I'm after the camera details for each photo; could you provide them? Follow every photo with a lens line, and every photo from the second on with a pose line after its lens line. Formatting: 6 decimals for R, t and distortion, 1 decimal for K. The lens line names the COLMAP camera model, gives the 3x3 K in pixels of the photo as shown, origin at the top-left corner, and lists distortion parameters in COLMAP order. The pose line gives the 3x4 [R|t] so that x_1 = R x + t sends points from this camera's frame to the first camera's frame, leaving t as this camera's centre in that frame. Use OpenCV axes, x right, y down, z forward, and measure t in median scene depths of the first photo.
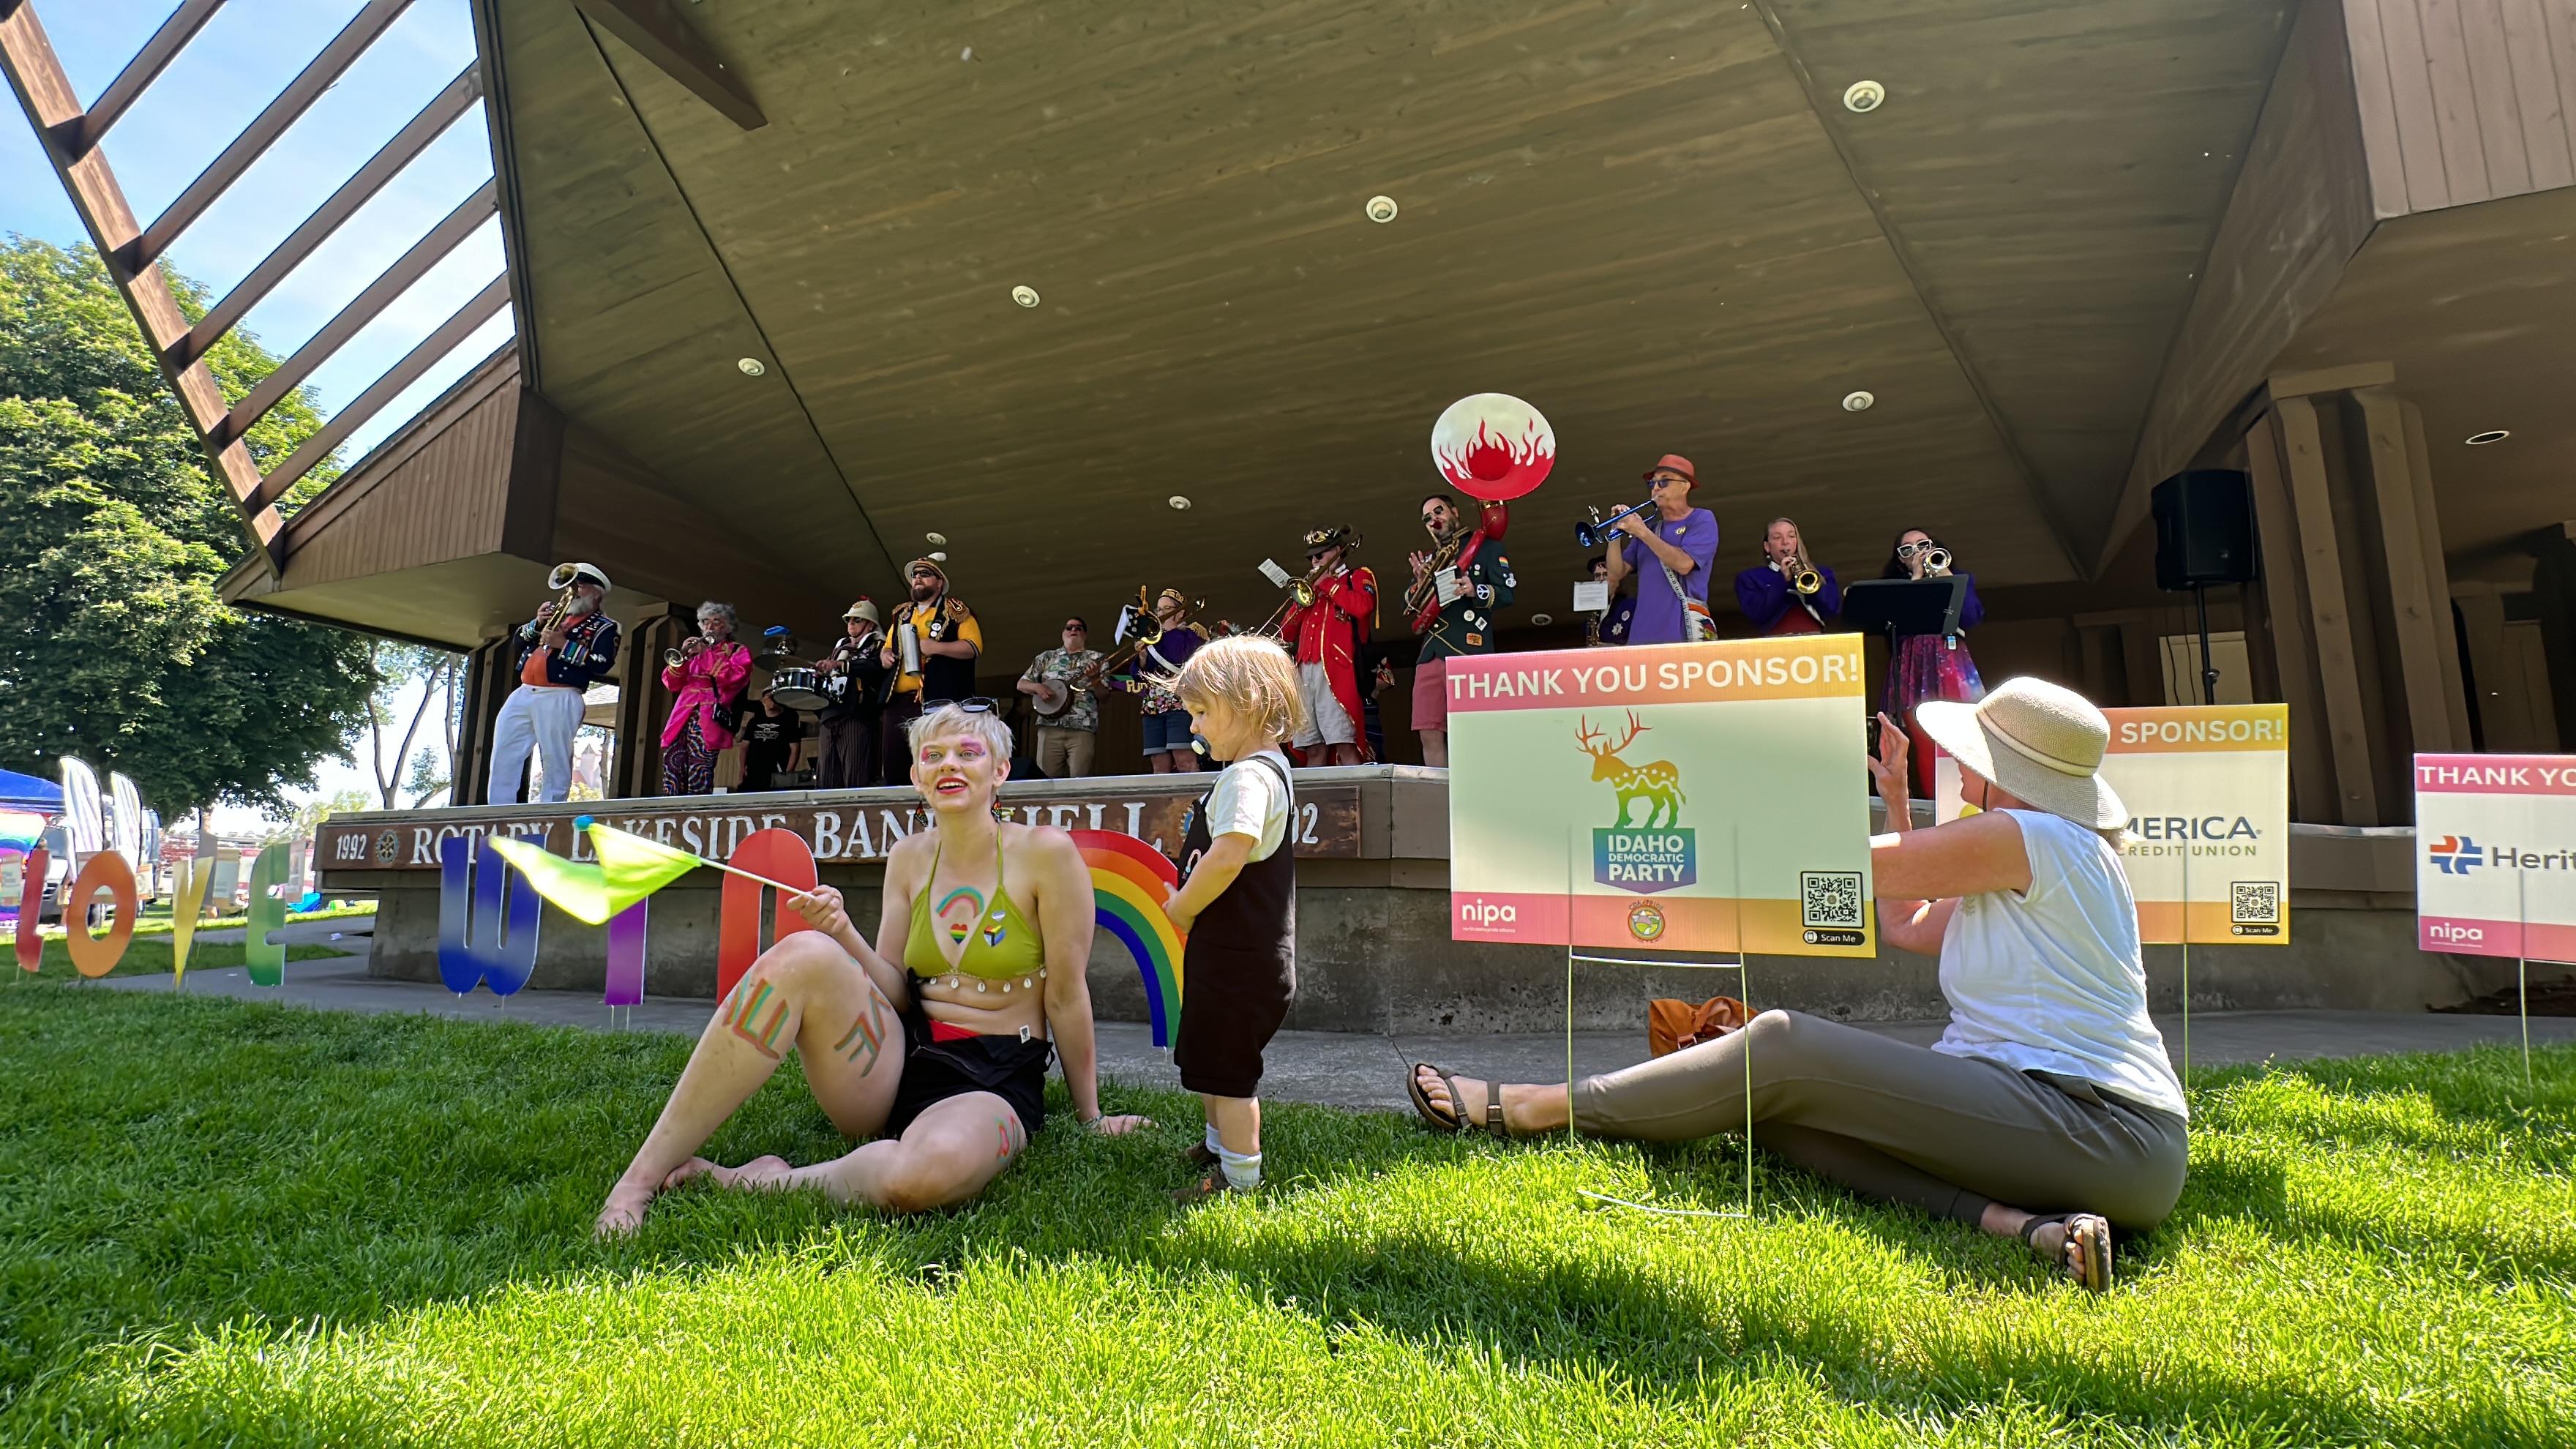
lens RADIAL K [[1178.0, 0, 1288.4], [0, 1178.0, 723.5], [0, 0, 1]] dist [-0.003375, 0.000694]
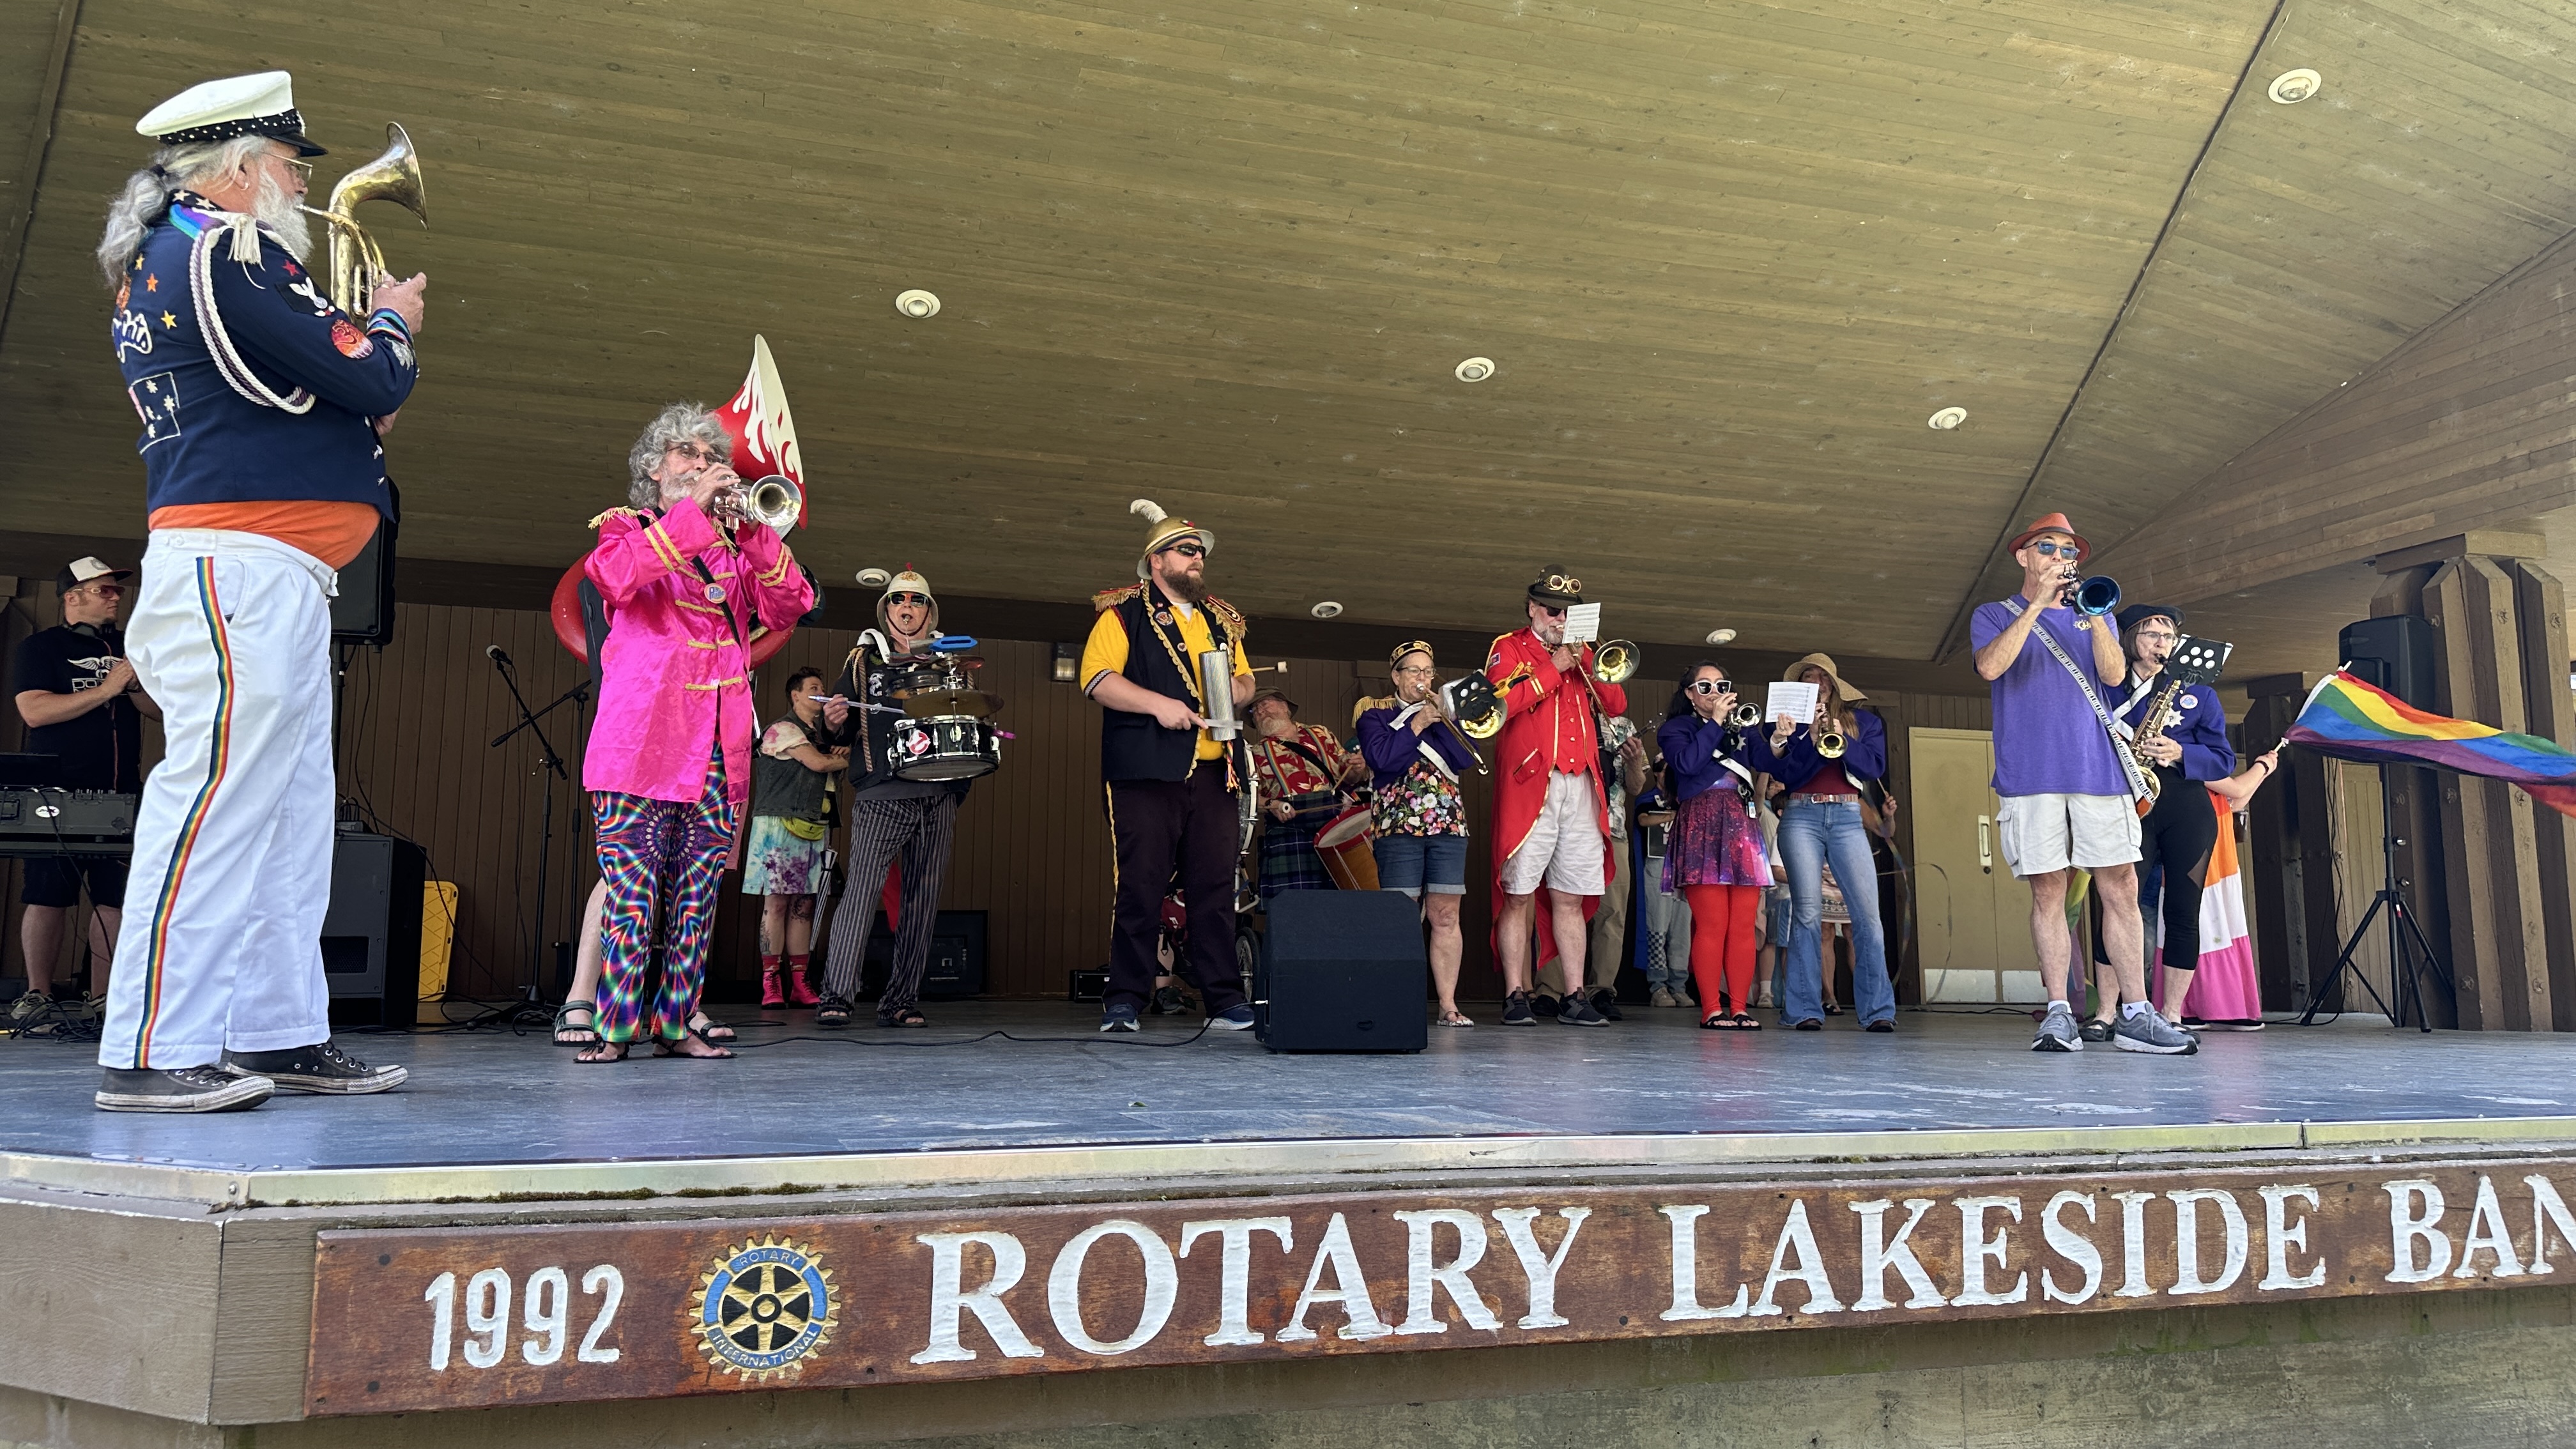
lens RADIAL K [[1811.0, 0, 1289.1], [0, 1811.0, 727.1], [0, 0, 1]] dist [0.028641, -0.035643]
pose [[0.752660, 0.083666, 0.653072, -1.187709], [-0.106082, 0.994344, -0.005128, -0.049202], [-0.649808, -0.065419, 0.757278, 0.753978]]
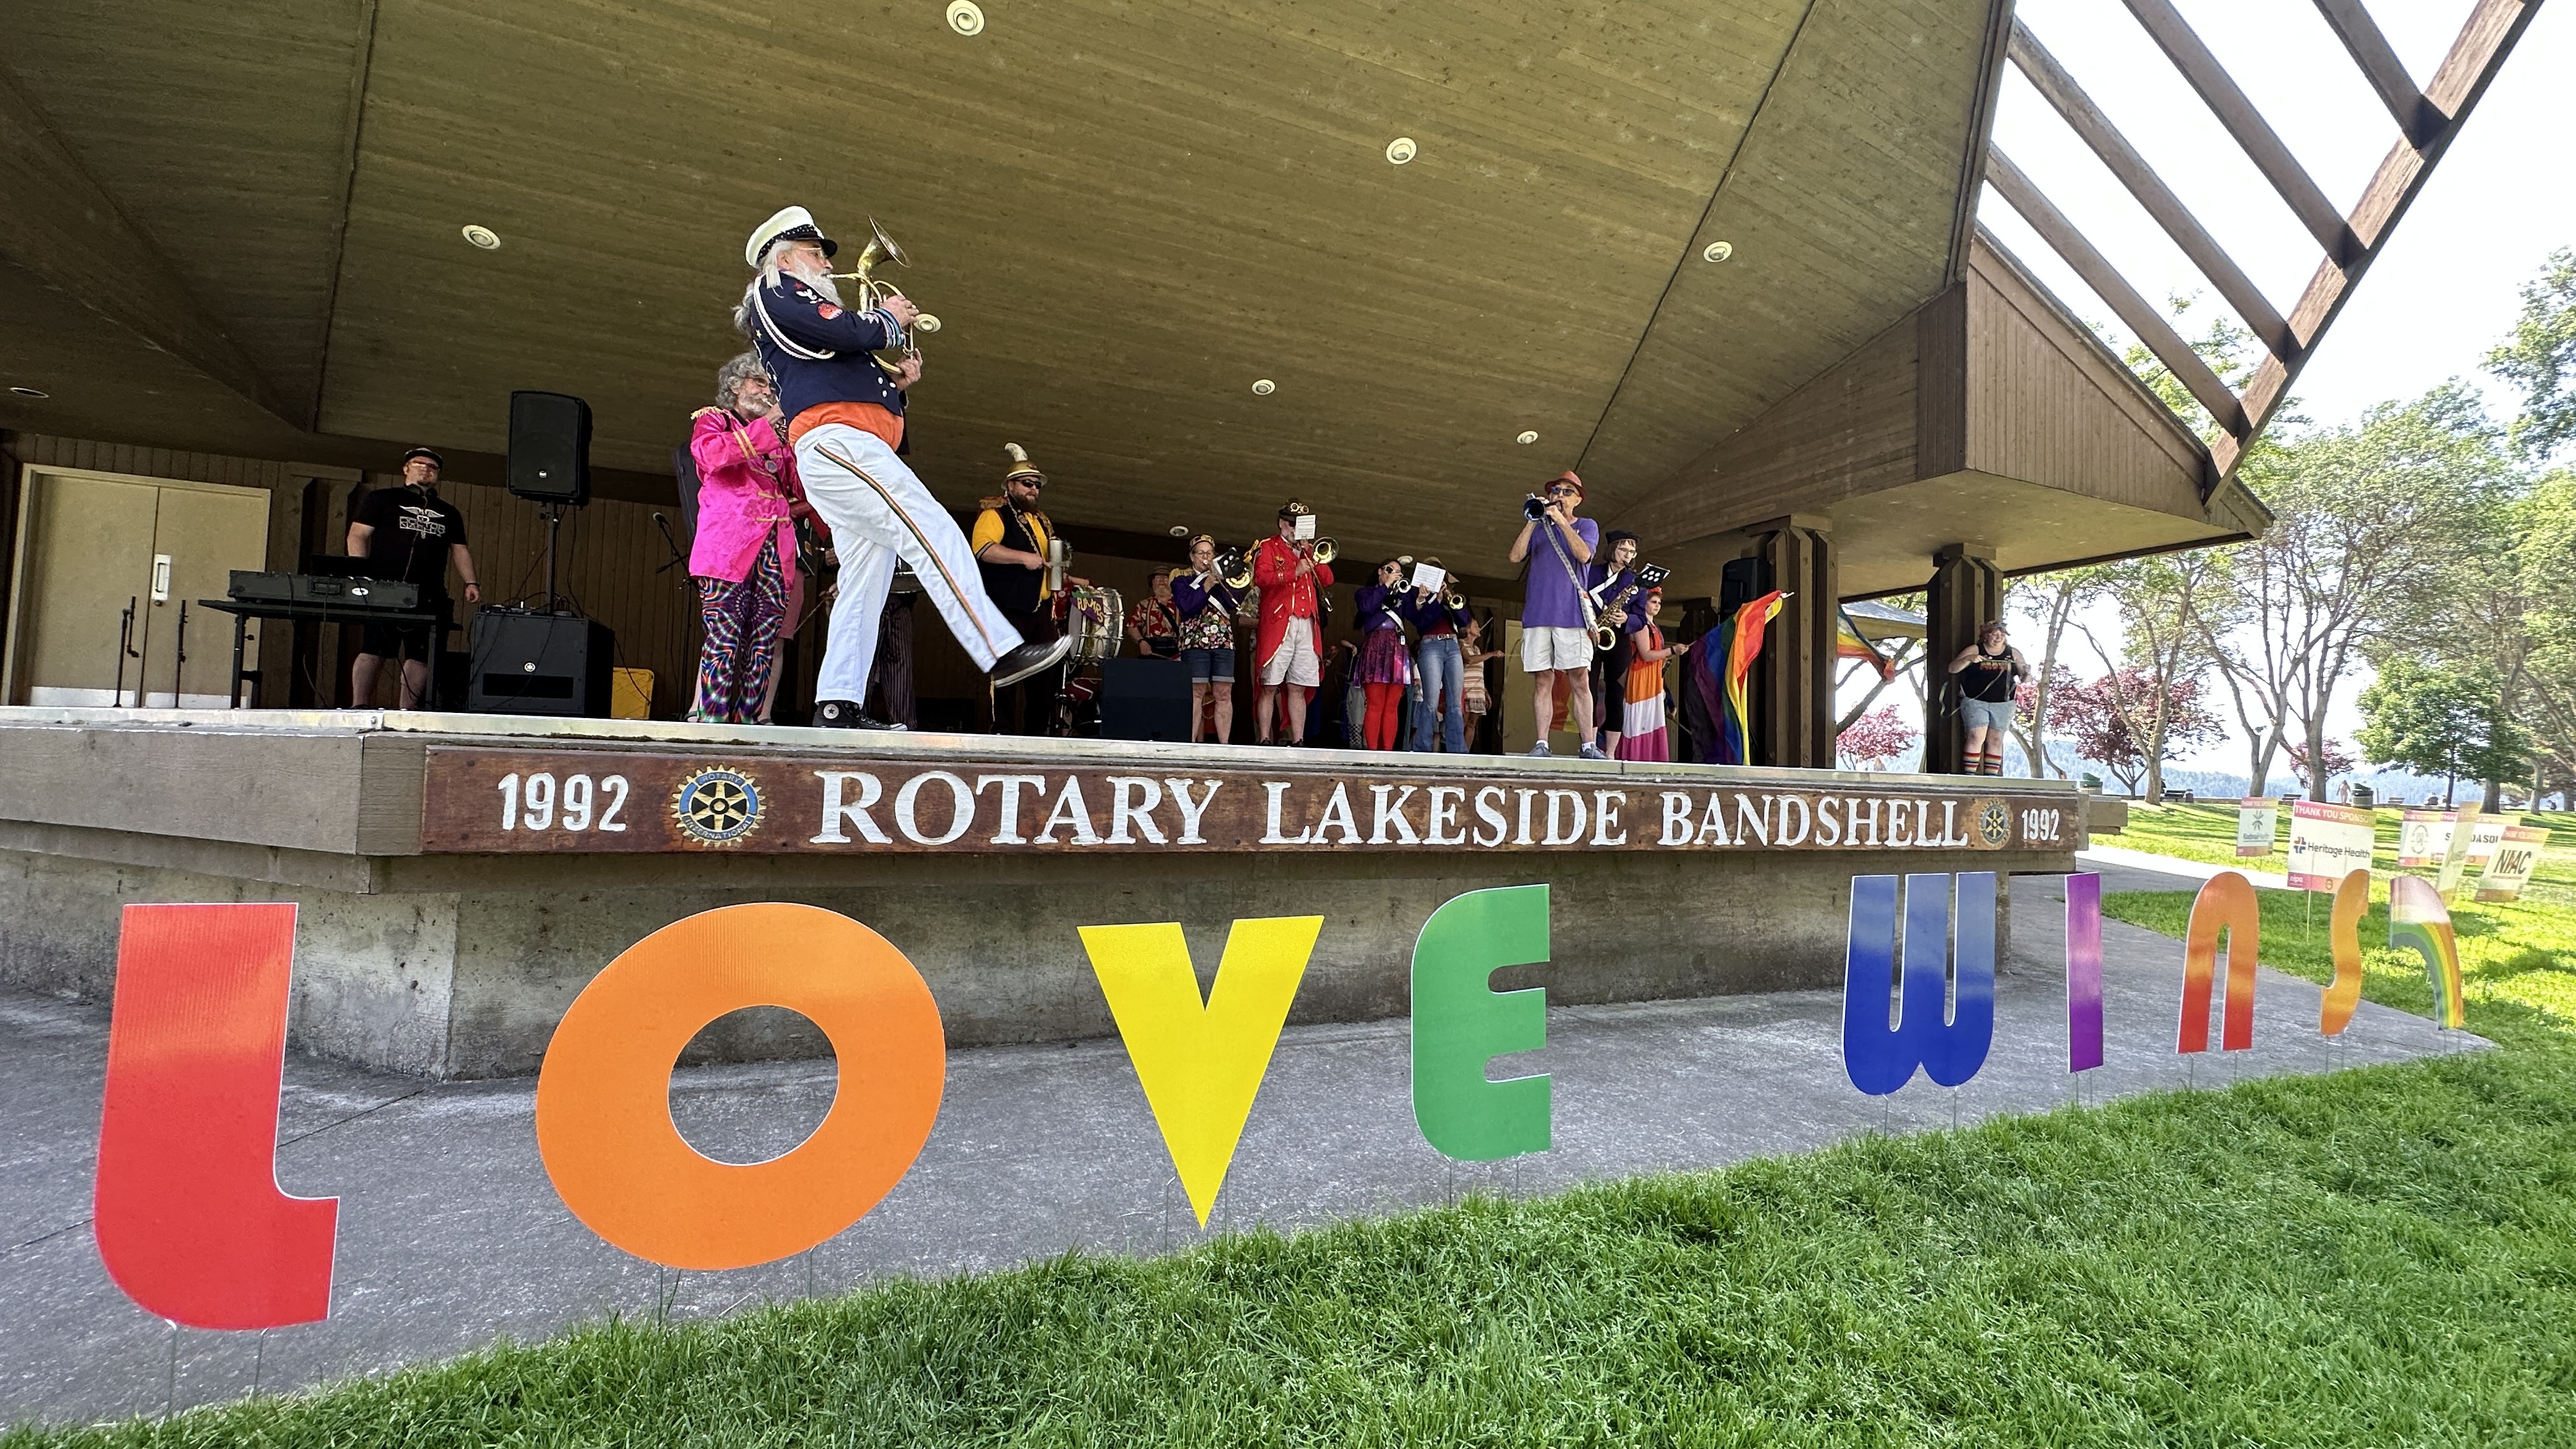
lens RADIAL K [[1025.7, 0, 1285.4], [0, 1025.7, 724.7], [0, 0, 1]] dist [-0.004466, 0.001443]
pose [[0.679912, 0.044951, 0.731914, -1.127286], [-0.144814, 0.986693, 0.073926, 0.012625], [-0.718852, -0.156254, 0.677375, 0.700570]]
